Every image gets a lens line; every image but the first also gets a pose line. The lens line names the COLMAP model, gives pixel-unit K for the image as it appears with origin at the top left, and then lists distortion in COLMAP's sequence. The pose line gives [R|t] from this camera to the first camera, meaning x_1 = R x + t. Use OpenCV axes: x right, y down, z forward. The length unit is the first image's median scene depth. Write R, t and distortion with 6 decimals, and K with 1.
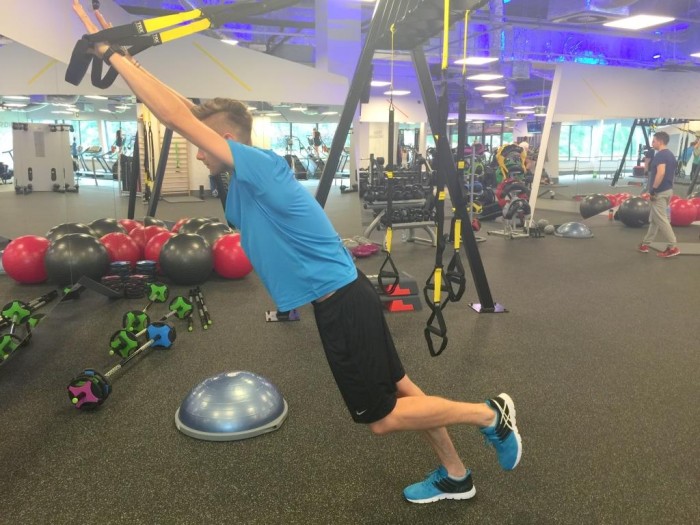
lens RADIAL K [[605.5, 0, 350.0], [0, 605.5, 262.5], [0, 0, 1]] dist [0.086974, -0.132270]
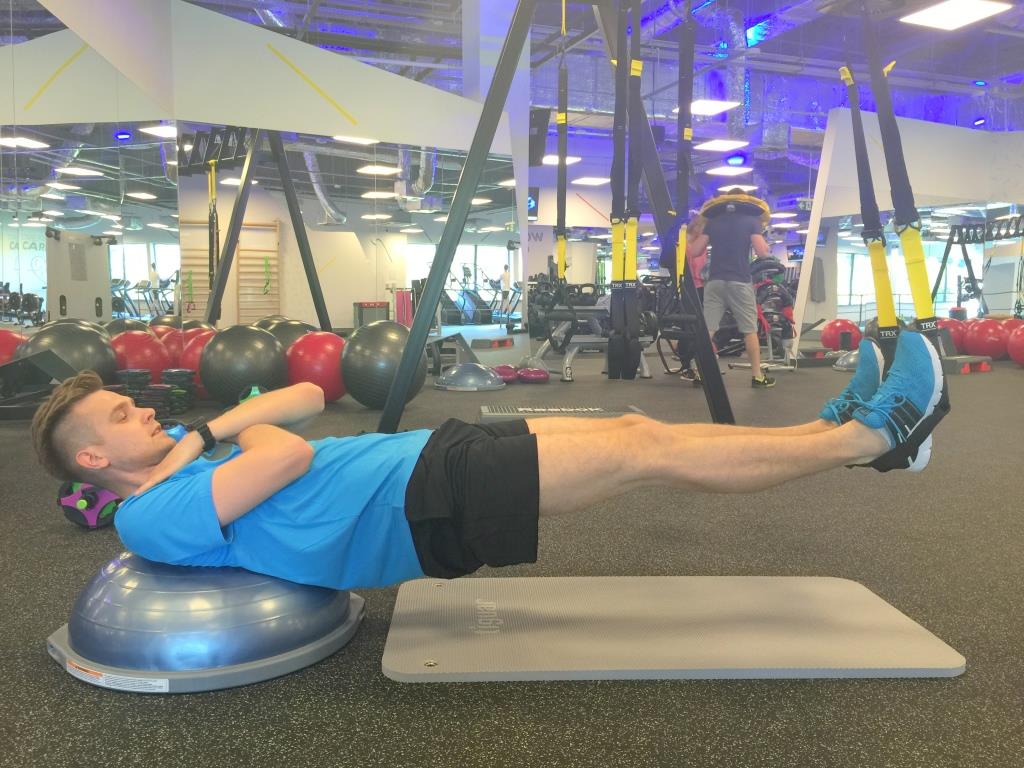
lens RADIAL K [[888.2, 0, 511.2], [0, 888.2, 383.3], [0, 0, 1]] dist [0.082045, -0.122021]
pose [[0.999764, 0.003353, -0.021471, 0.021301], [-0.005398, 0.995378, -0.095886, 0.076114], [0.021050, 0.095979, 0.995161, 0.073481]]
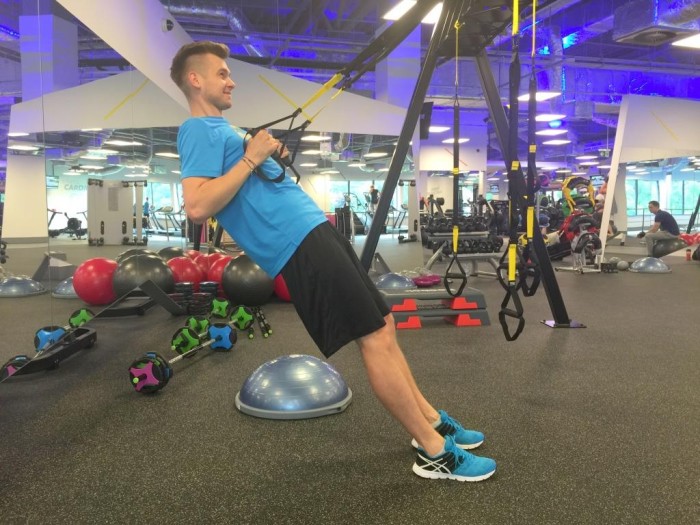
lens RADIAL K [[607.4, 0, 348.1], [0, 607.4, 261.4], [0, 0, 1]] dist [0.082614, -0.122333]
pose [[0.995320, -0.006531, -0.096408, -0.006573], [-0.003948, 0.994132, -0.108104, 0.055483], [0.096549, 0.107979, 0.989454, 0.018472]]
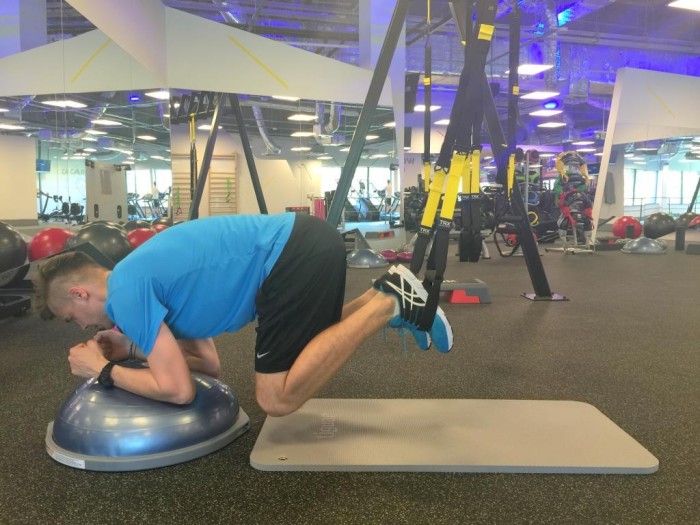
lens RADIAL K [[607.4, 0, 348.1], [0, 607.4, 261.4], [0, 0, 1]] dist [0.082614, -0.122333]
pose [[0.995530, 0.001249, -0.094443, 0.021350], [-0.010260, 0.995426, -0.094983, 0.074152], [0.093892, 0.095527, 0.990989, 0.072779]]
